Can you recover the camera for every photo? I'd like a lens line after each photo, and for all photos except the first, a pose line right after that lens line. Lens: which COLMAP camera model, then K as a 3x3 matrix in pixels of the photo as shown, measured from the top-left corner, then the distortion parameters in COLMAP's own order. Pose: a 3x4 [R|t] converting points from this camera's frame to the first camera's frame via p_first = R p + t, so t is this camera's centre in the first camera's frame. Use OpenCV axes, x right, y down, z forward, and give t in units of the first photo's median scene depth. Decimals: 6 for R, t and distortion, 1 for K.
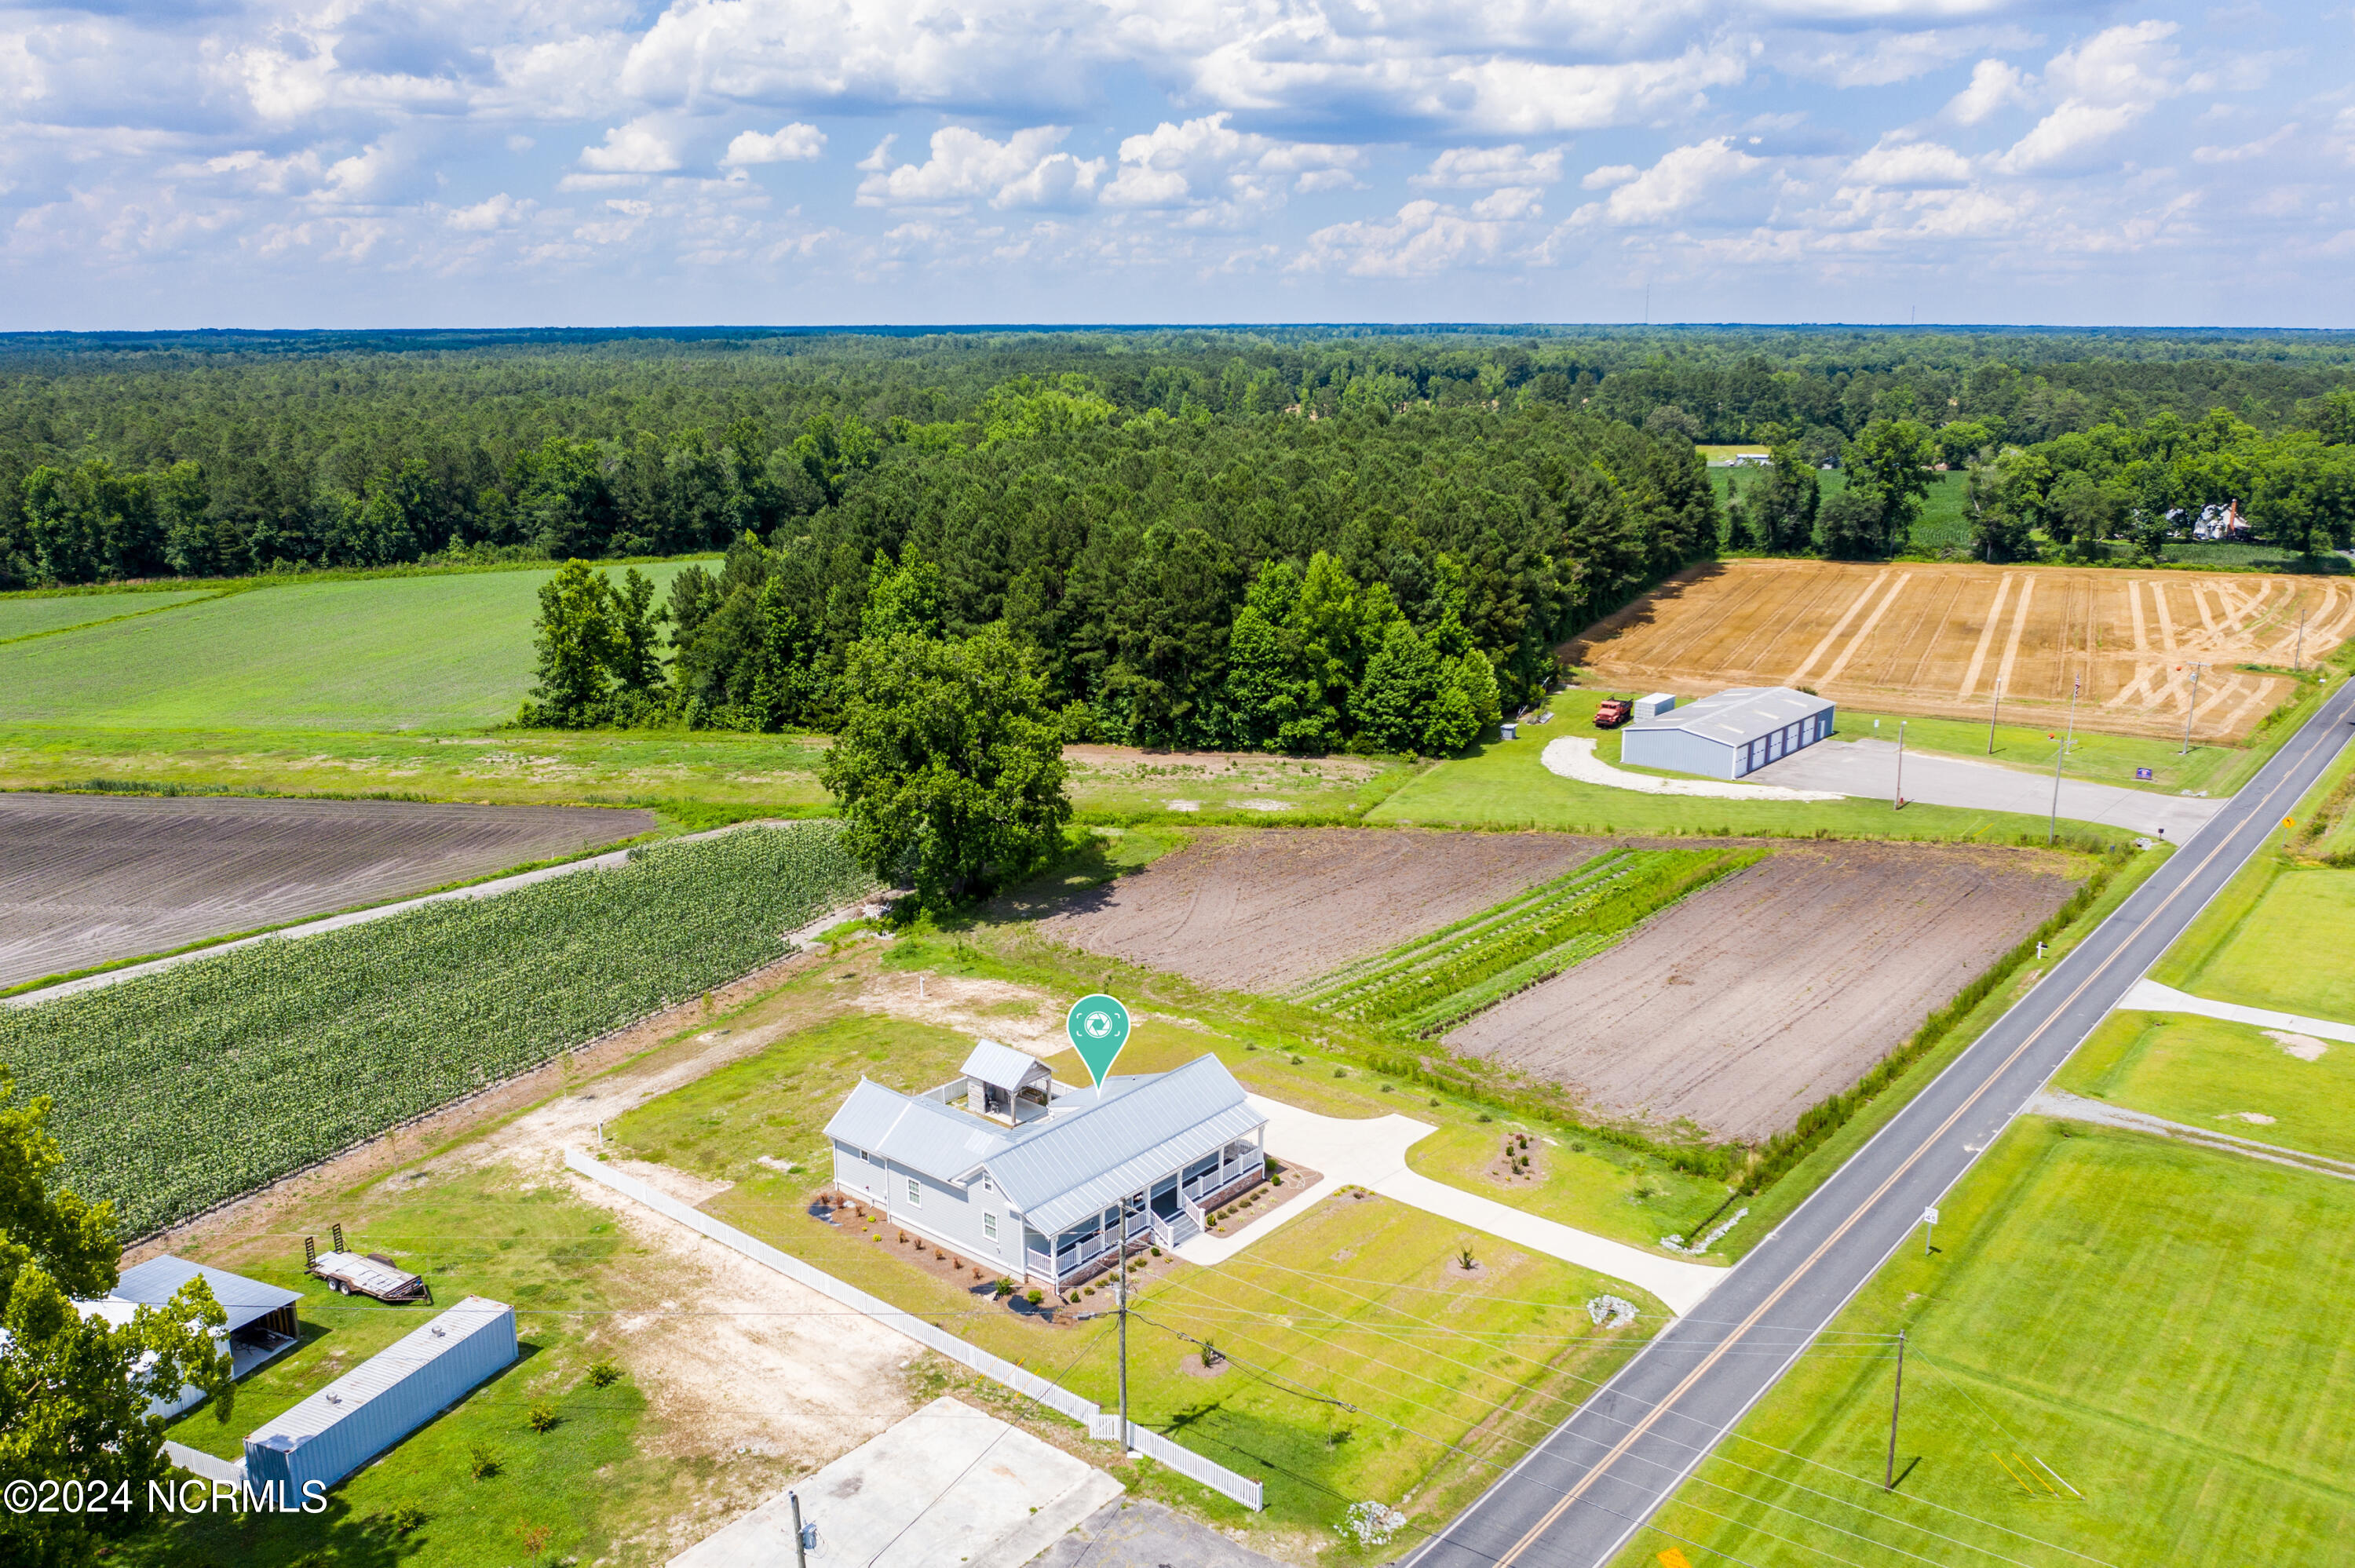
lens RADIAL K [[1839.4, 0, 1177.5], [0, 1839.4, 784.0], [0, 0, 1]] dist [-0.045116, 0.032030]
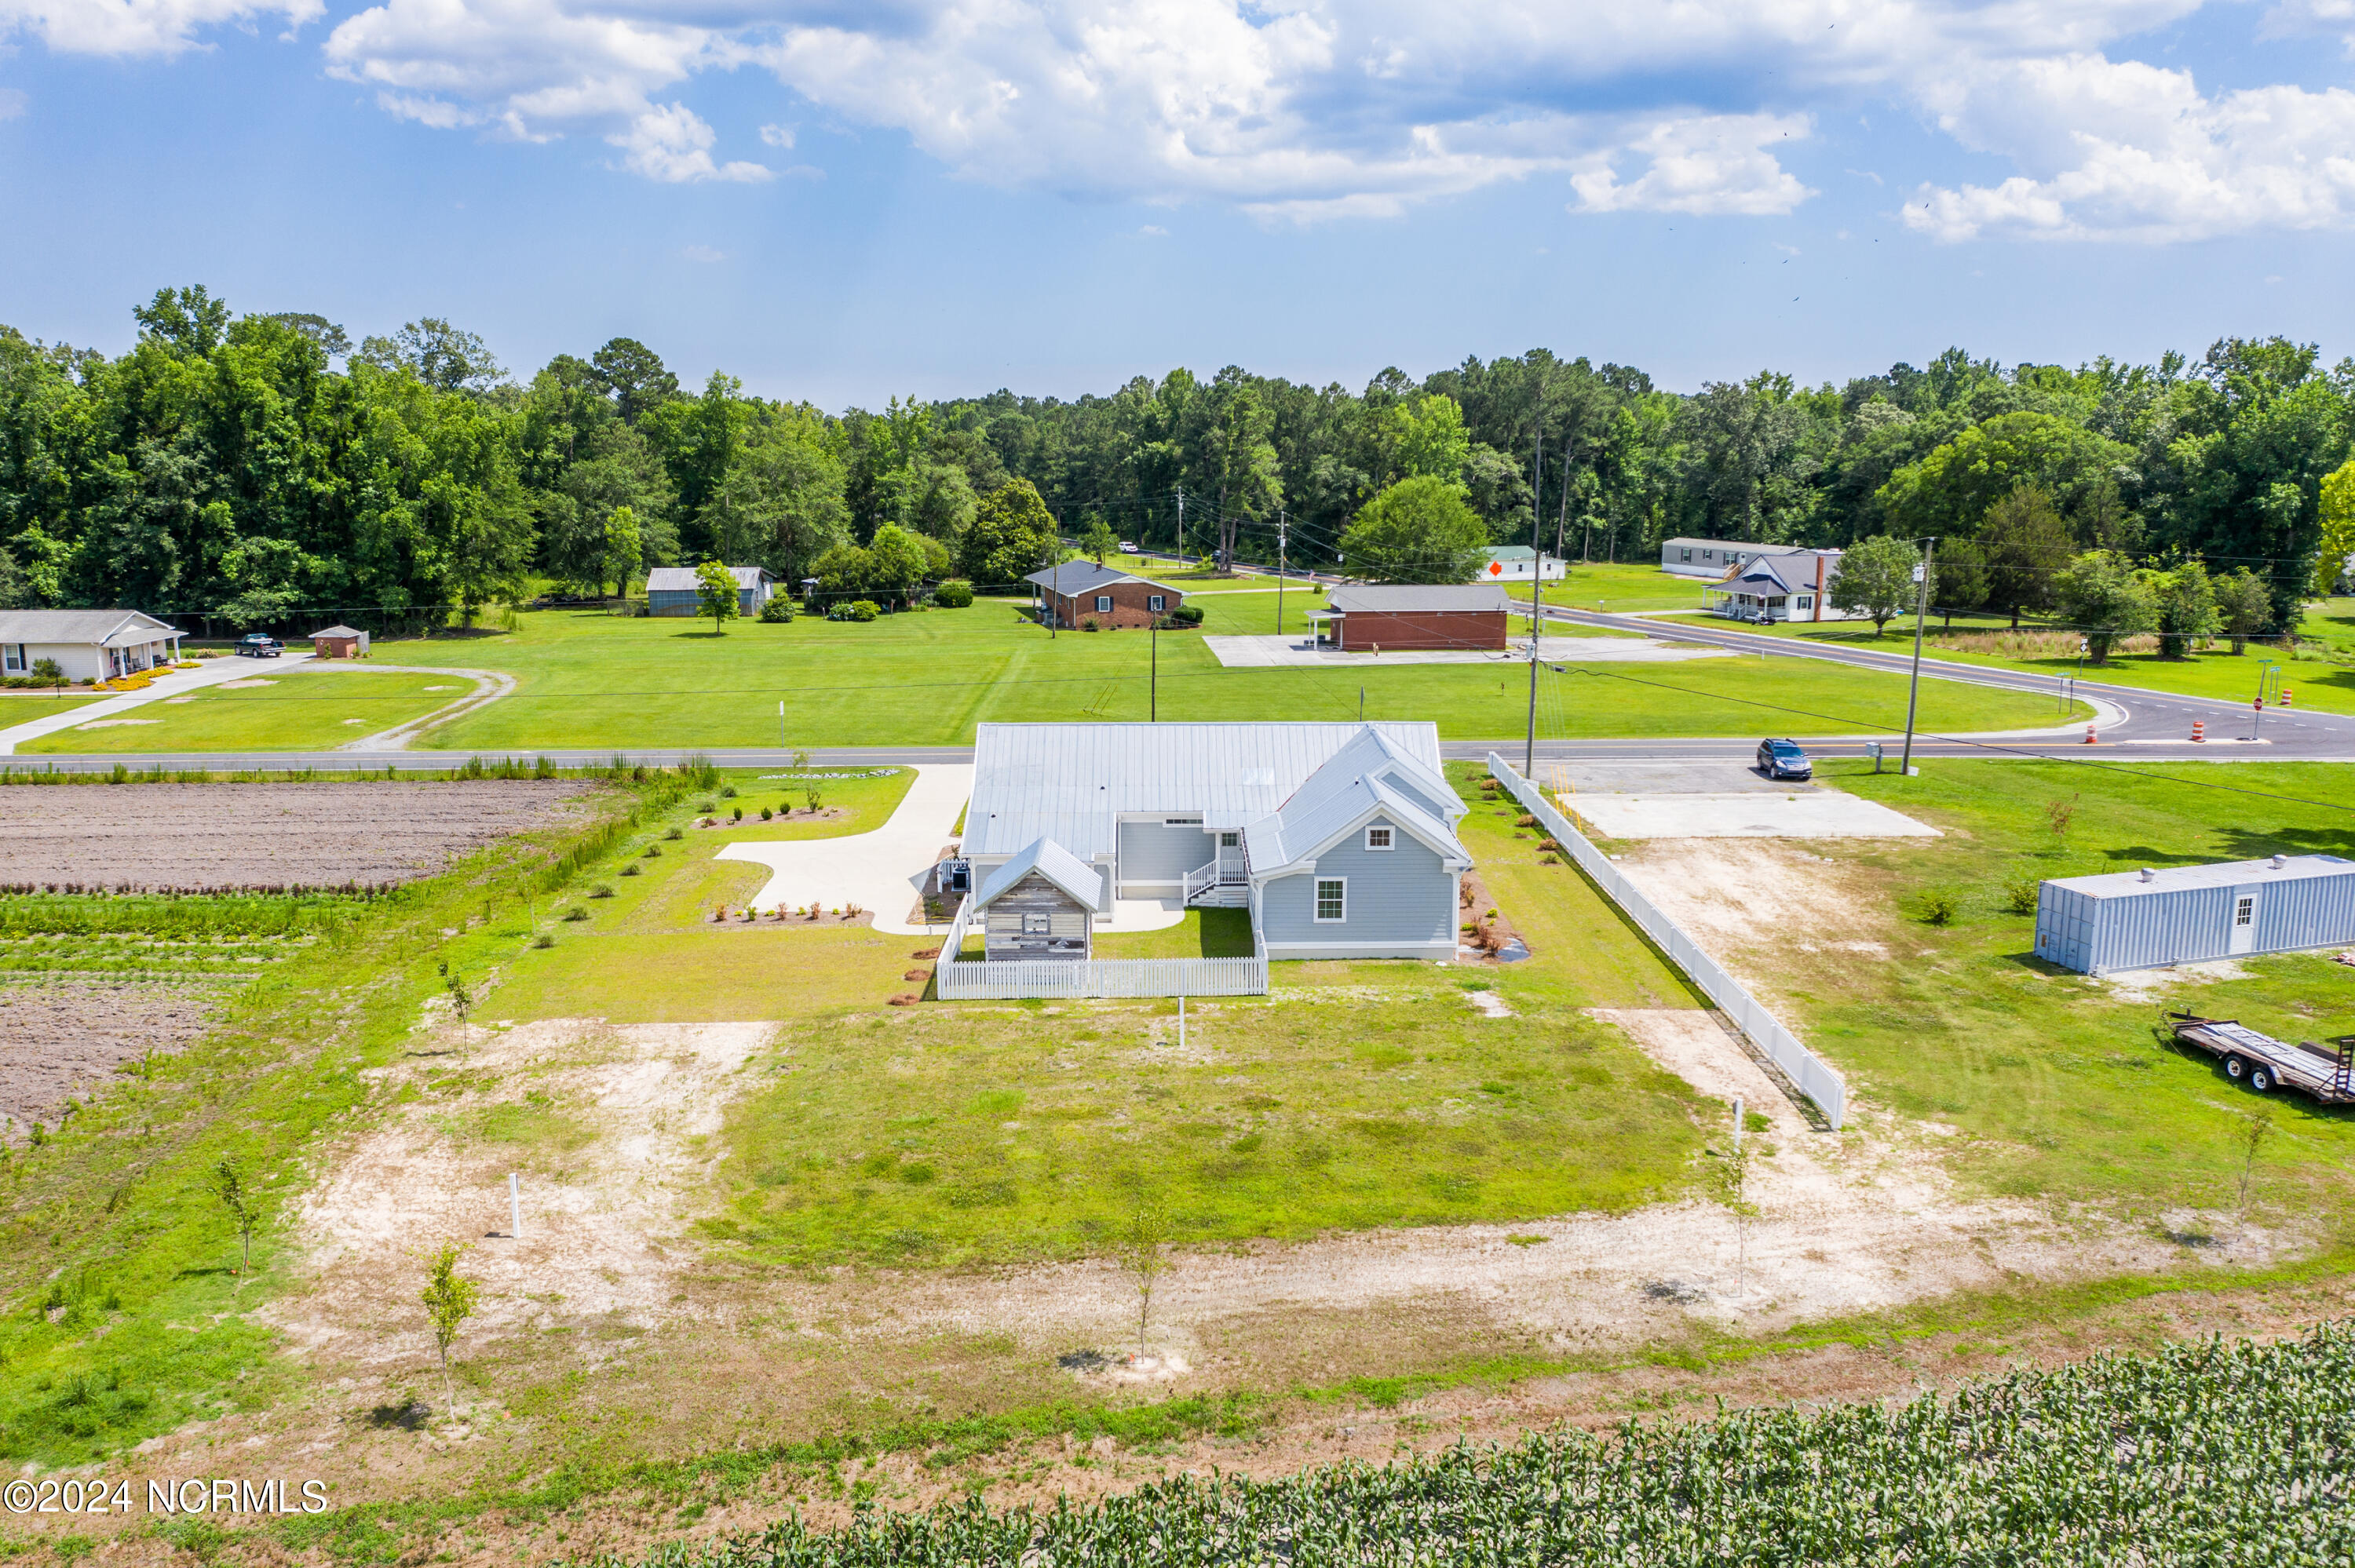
lens RADIAL K [[1839.4, 0, 1177.5], [0, 1839.4, 784.0], [0, 0, 1]] dist [-0.045116, 0.032030]
pose [[-0.650463, -0.138038, 0.746889, -0.520817], [0.186878, 0.924032, 0.333529, -0.047550], [-0.736189, 0.356525, -0.575253, 1.272386]]
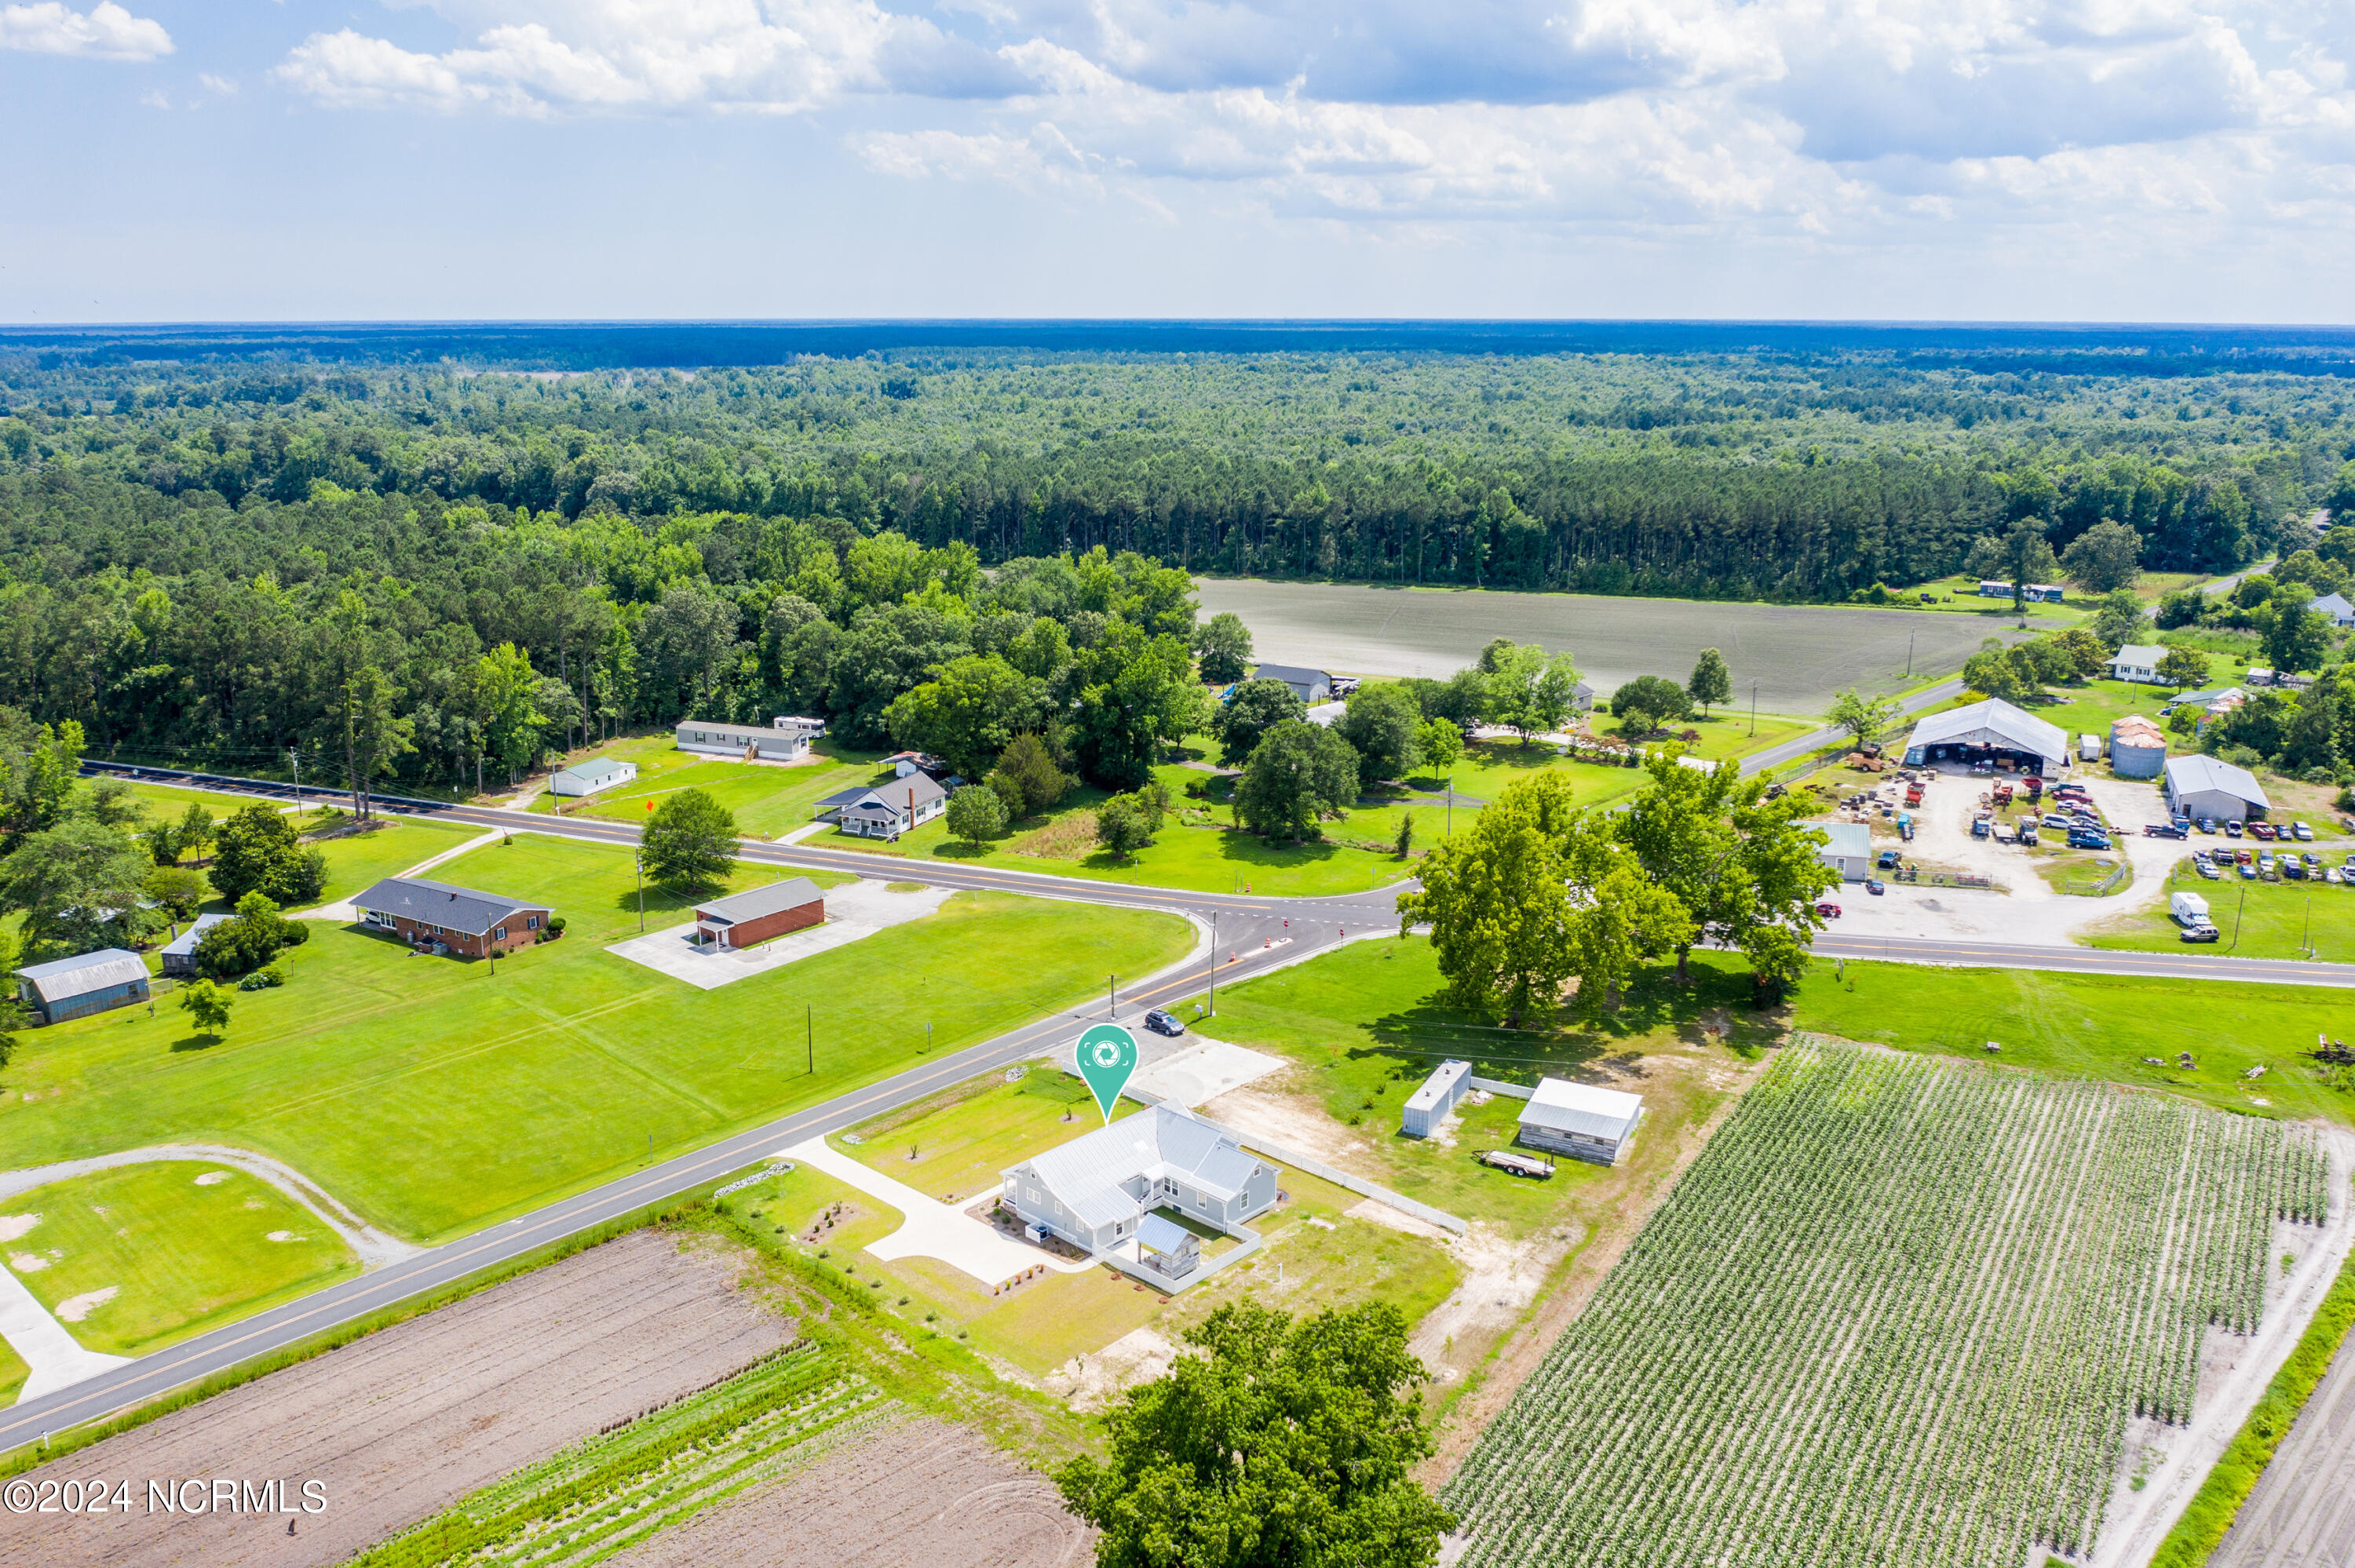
lens RADIAL K [[1839.4, 0, 1177.5], [0, 1839.4, 784.0], [0, 0, 1]] dist [-0.045116, 0.032030]
pose [[-0.997953, -0.013671, 0.062476, -0.178034], [0.017865, 0.878409, 0.477576, -0.778582], [-0.061409, 0.477714, -0.876366, 2.019545]]
